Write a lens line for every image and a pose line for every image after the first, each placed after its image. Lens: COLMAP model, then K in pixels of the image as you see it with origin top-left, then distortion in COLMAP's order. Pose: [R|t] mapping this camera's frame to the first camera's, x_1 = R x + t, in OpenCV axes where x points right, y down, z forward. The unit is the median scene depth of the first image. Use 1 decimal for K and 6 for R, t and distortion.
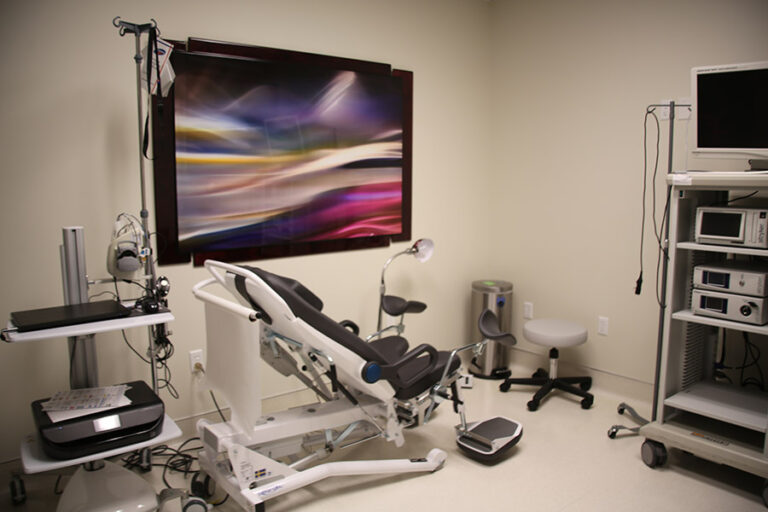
lens RADIAL K [[614.8, 0, 384.0], [0, 614.8, 256.0], [0, 0, 1]] dist [-0.153190, 0.098753]
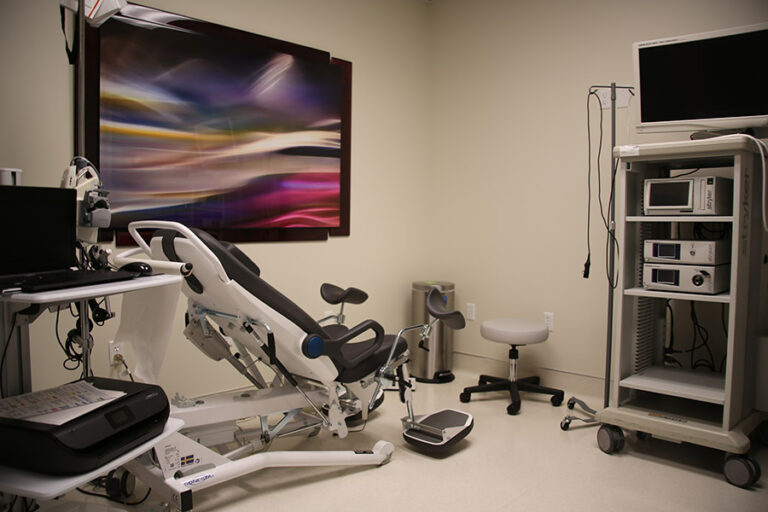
lens RADIAL K [[614.8, 0, 384.0], [0, 614.8, 256.0], [0, 0, 1]] dist [-0.153190, 0.098753]
pose [[0.993327, 0.000049, 0.115329, -0.017874], [0.009028, 0.996898, -0.078180, 0.113345], [-0.114975, 0.078700, 0.990246, 0.068011]]
